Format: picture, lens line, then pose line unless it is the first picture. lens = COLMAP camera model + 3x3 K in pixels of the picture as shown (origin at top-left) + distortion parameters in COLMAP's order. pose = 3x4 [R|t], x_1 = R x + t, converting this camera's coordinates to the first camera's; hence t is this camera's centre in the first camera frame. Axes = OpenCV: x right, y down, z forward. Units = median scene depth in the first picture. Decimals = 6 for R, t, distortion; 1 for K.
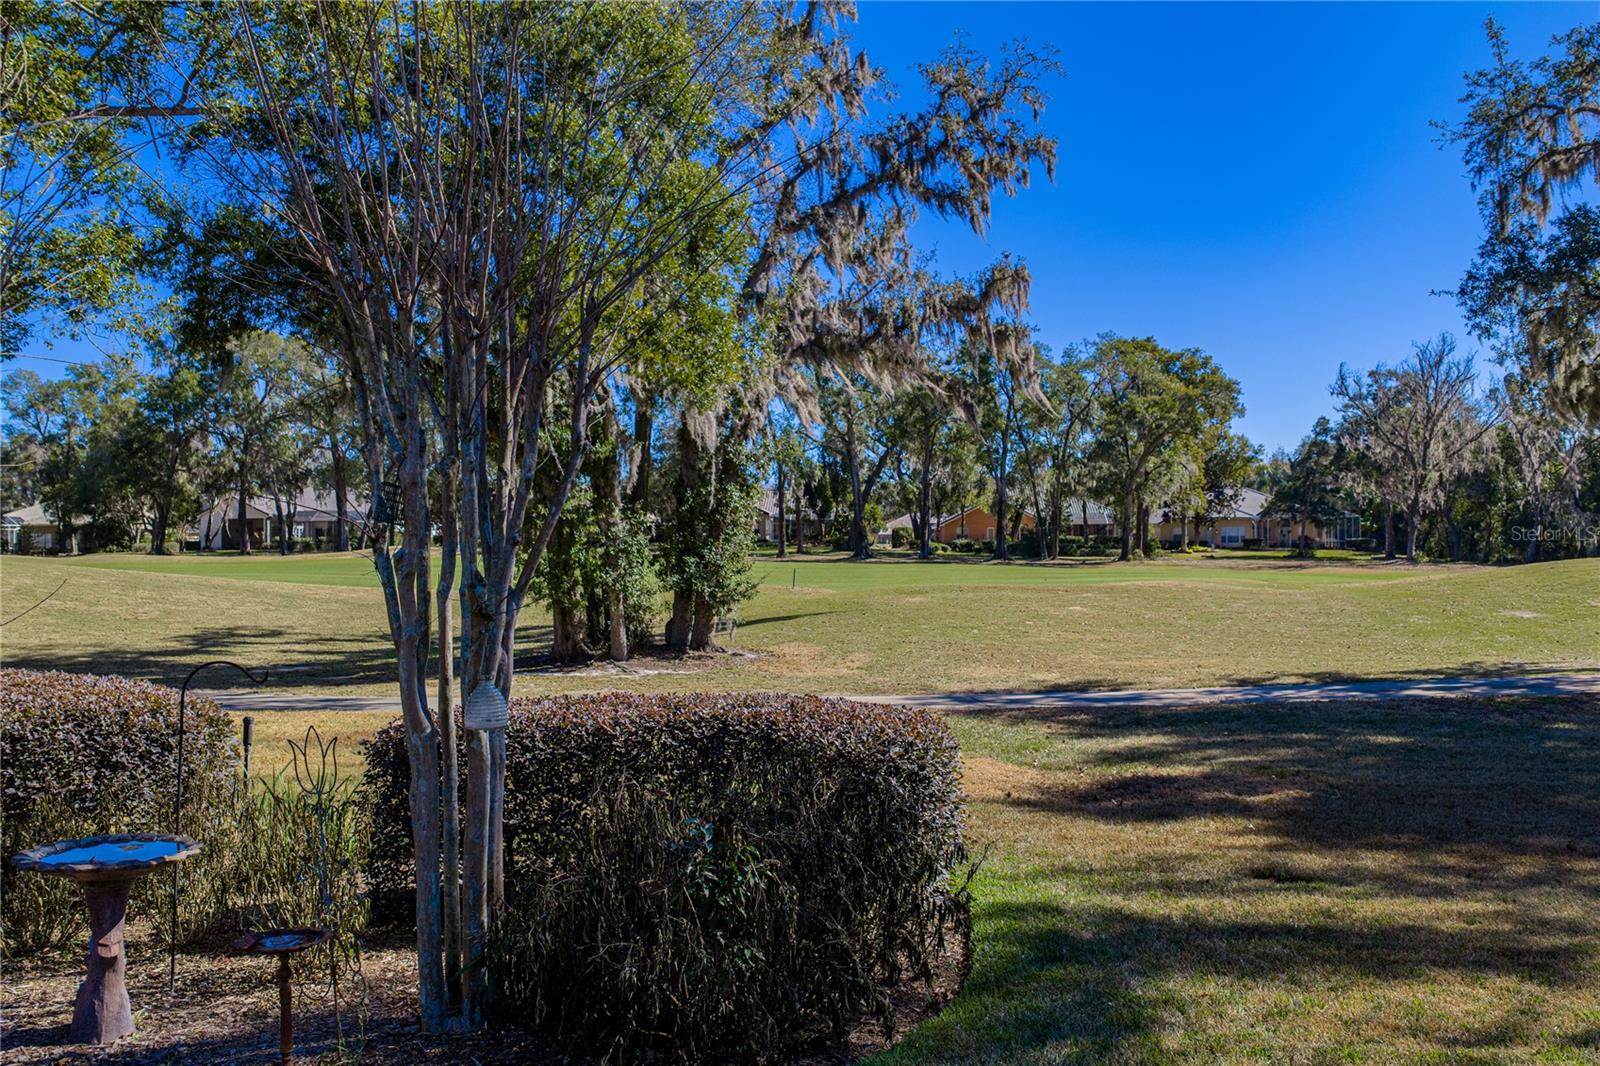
lens RADIAL K [[1332.6, 0, 800.0], [0, 1332.6, 533.0], [0, 0, 1]] dist [0.000177, -0.007834]
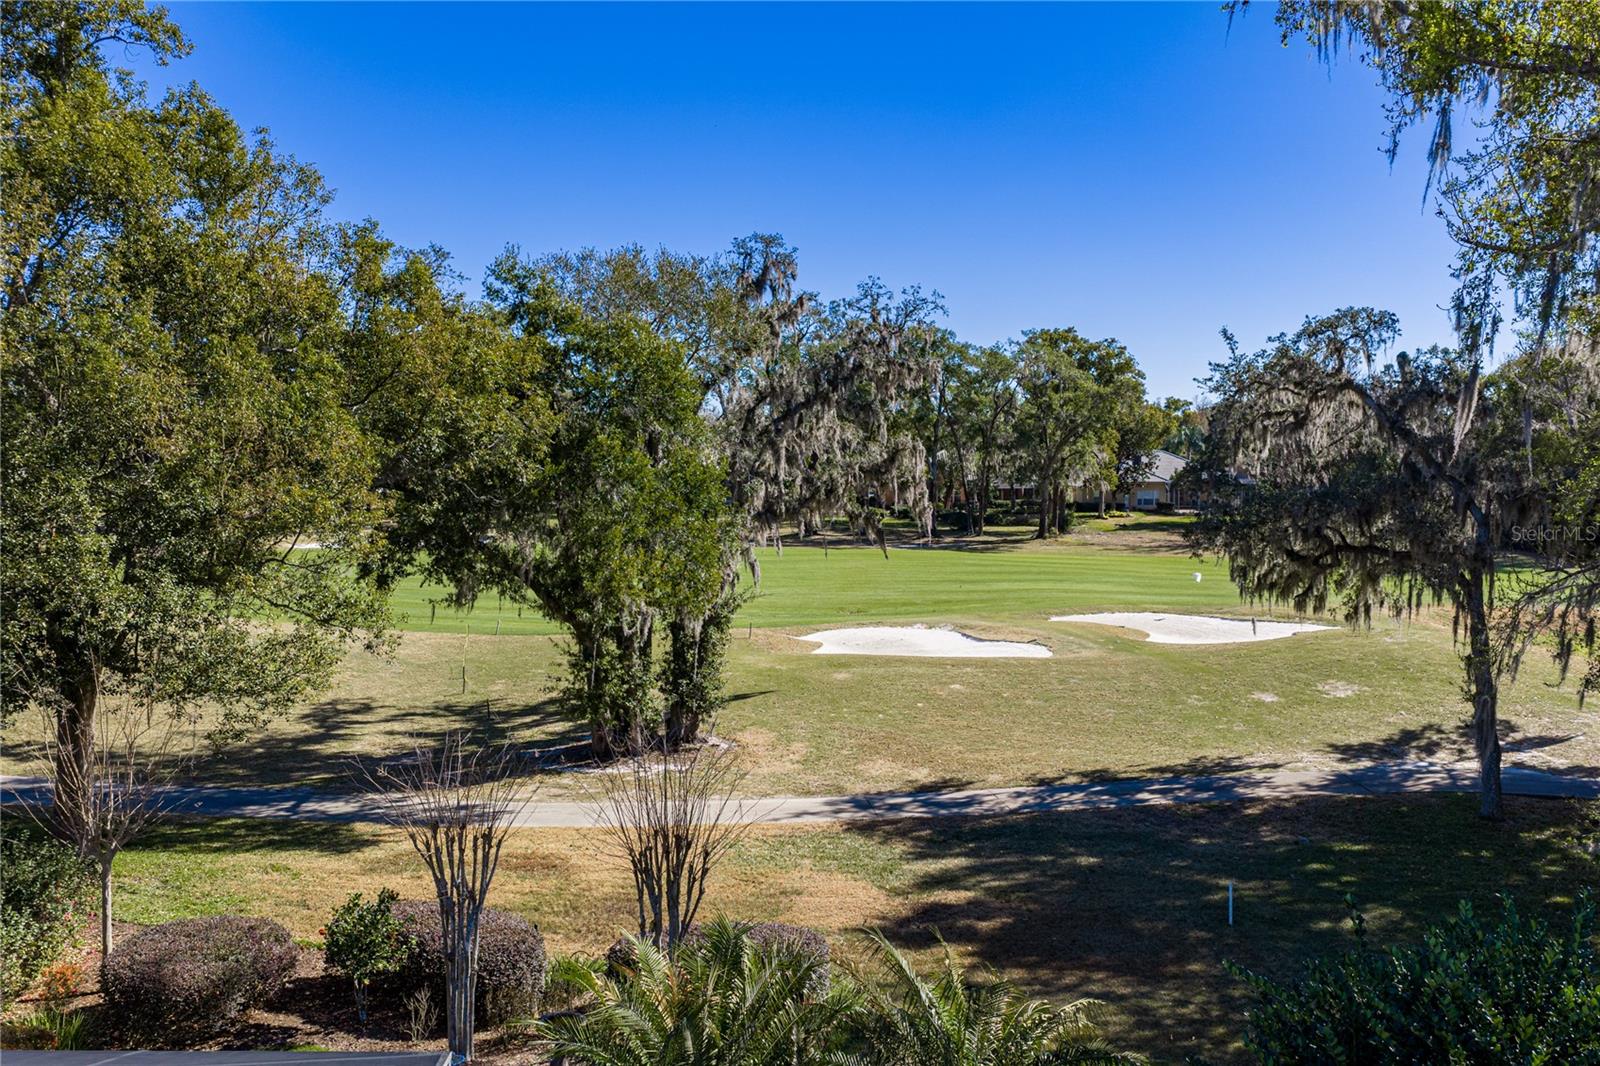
lens RADIAL K [[1333.2, 0, 800.0], [0, 1333.2, 533.0], [0, 0, 1]] dist [0.043863, -0.002183]
pose [[0.999262, -0.000139, 0.038416, -0.002320], [-0.002486, 0.997663, 0.068286, -0.054072], [-0.038336, -0.068331, 0.996926, -0.100744]]
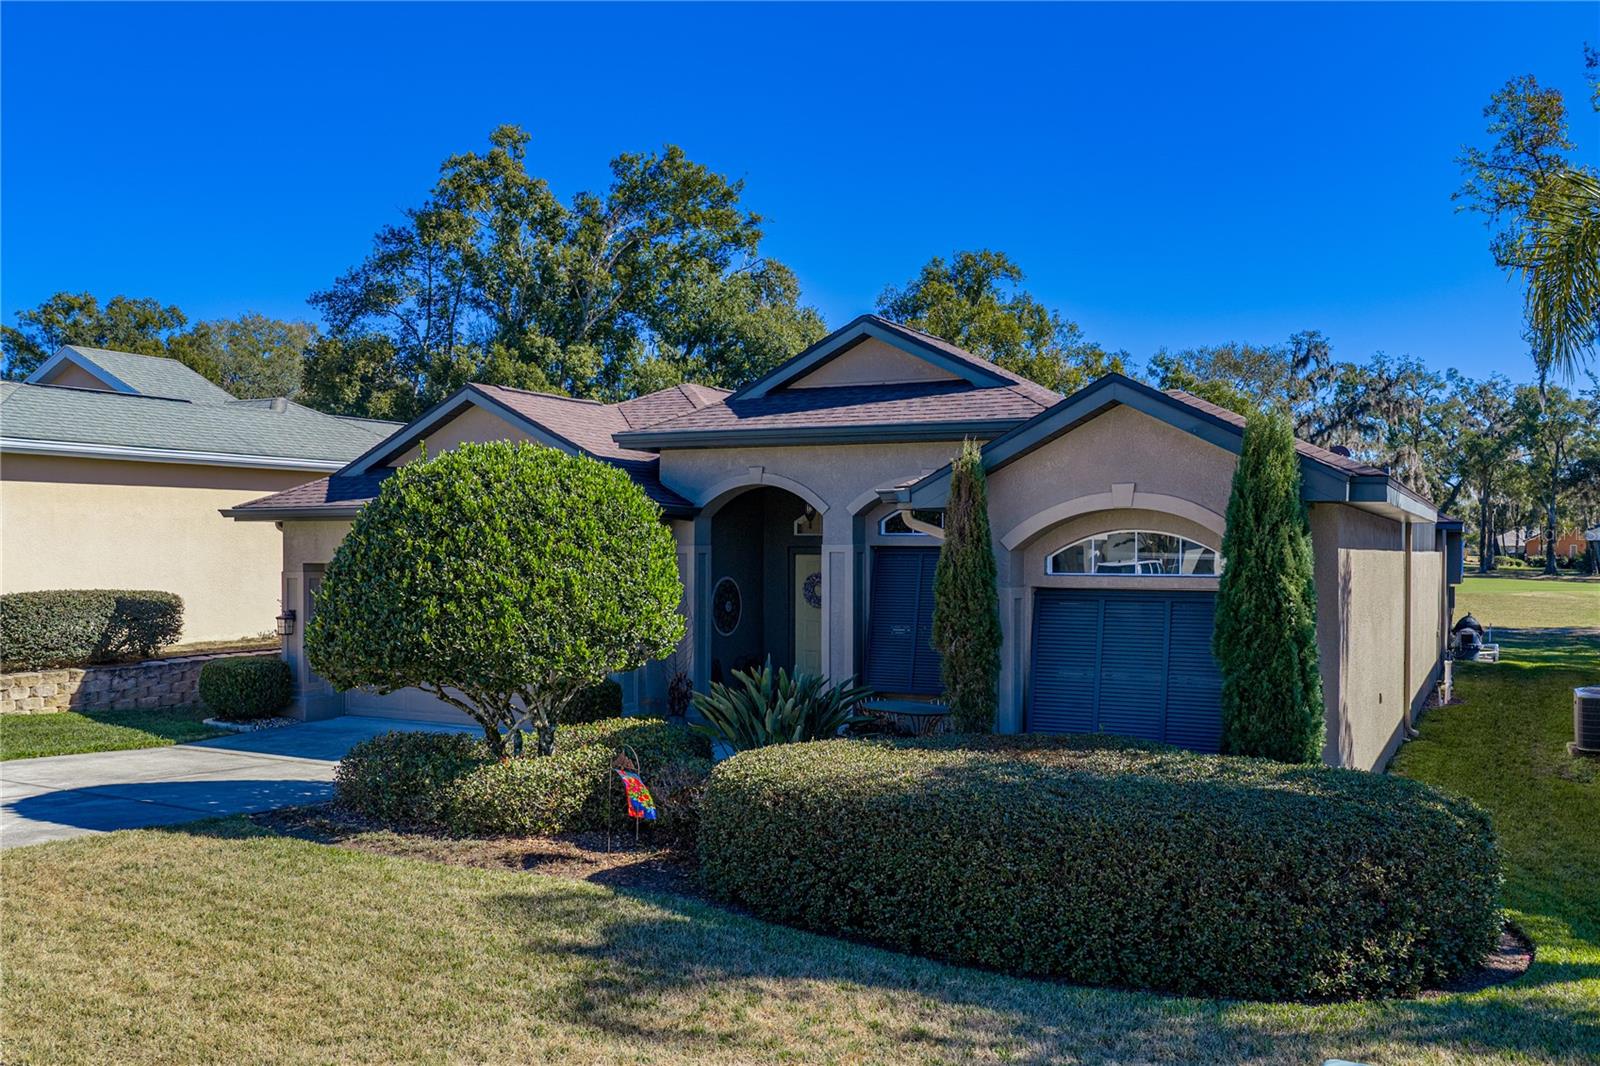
lens RADIAL K [[1353.5, 0, 800.0], [0, 1353.5, 533.0], [0, 0, 1]] dist [0.023658, -0.000282]
pose [[0.900101, 0.005616, -0.435646, 0.063789], [-0.005365, 0.999984, 0.001807, -0.015468], [0.435649, 0.000711, 0.900116, -0.409649]]
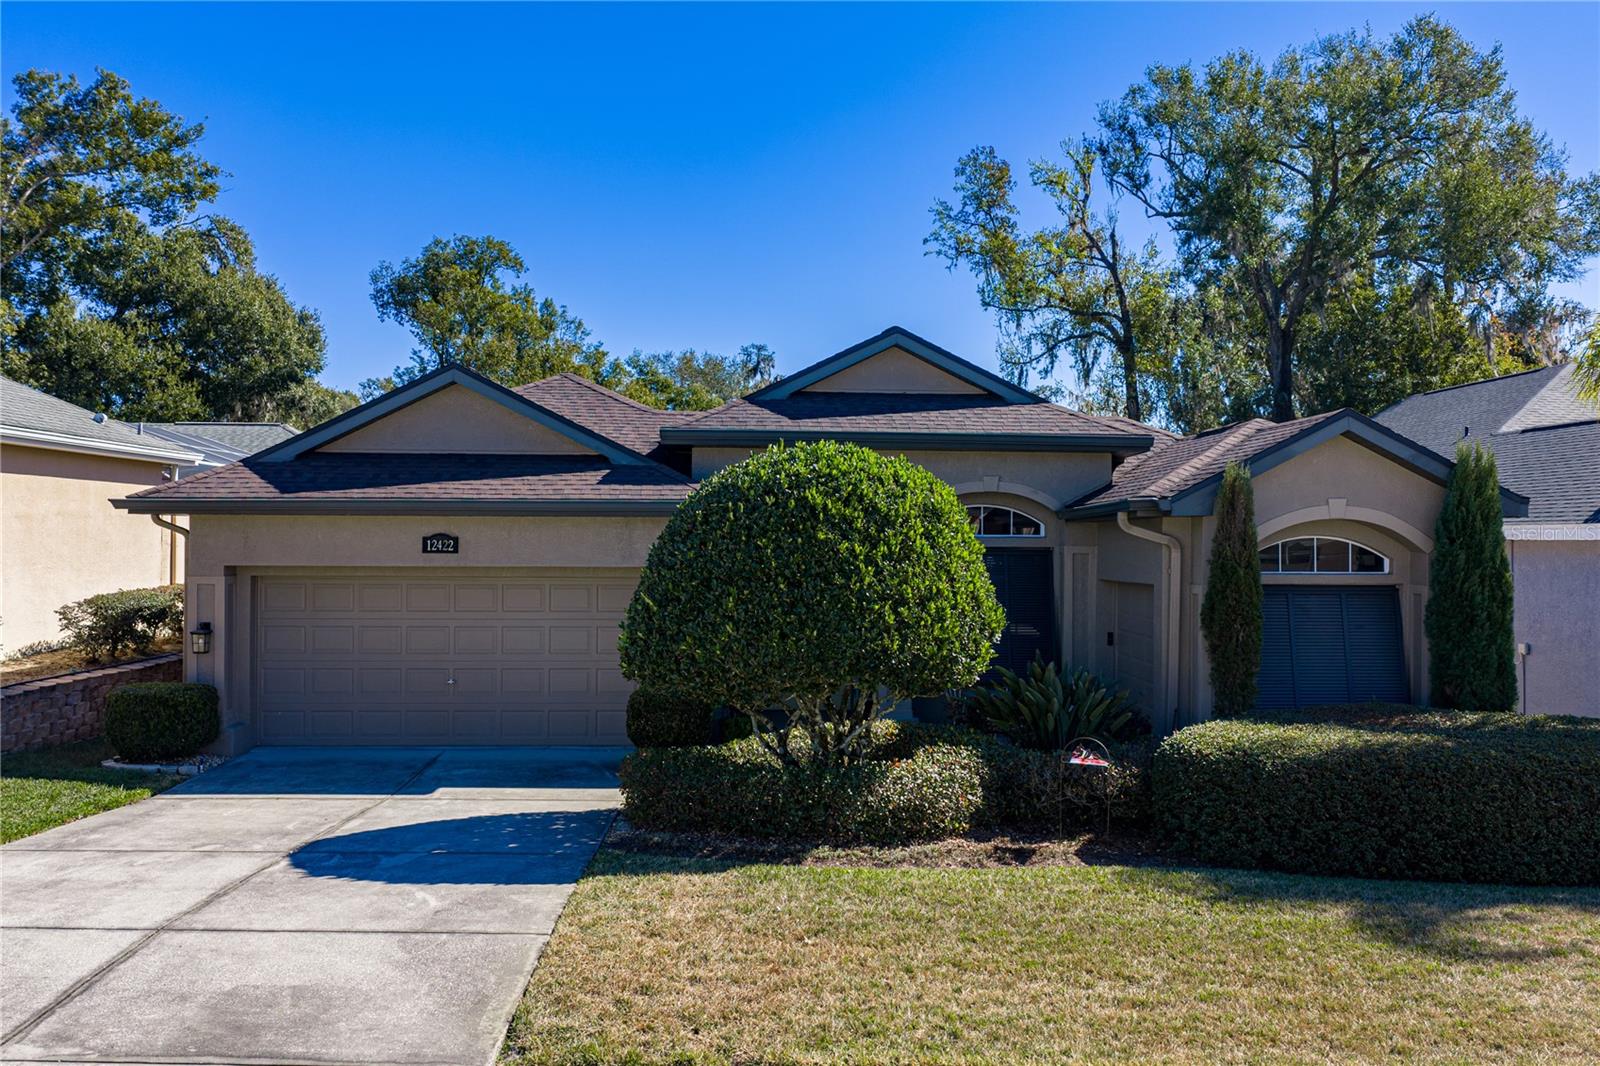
lens RADIAL K [[1380.9, 0, 800.0], [0, 1380.9, 533.0], [0, 0, 1]] dist [-0.004042, -0.007633]
pose [[0.997476, 0.014069, 0.069604, -0.023673], [-0.014159, 0.999899, 0.000800, -0.015397], [-0.069585, -0.001784, 0.997574, -0.432195]]
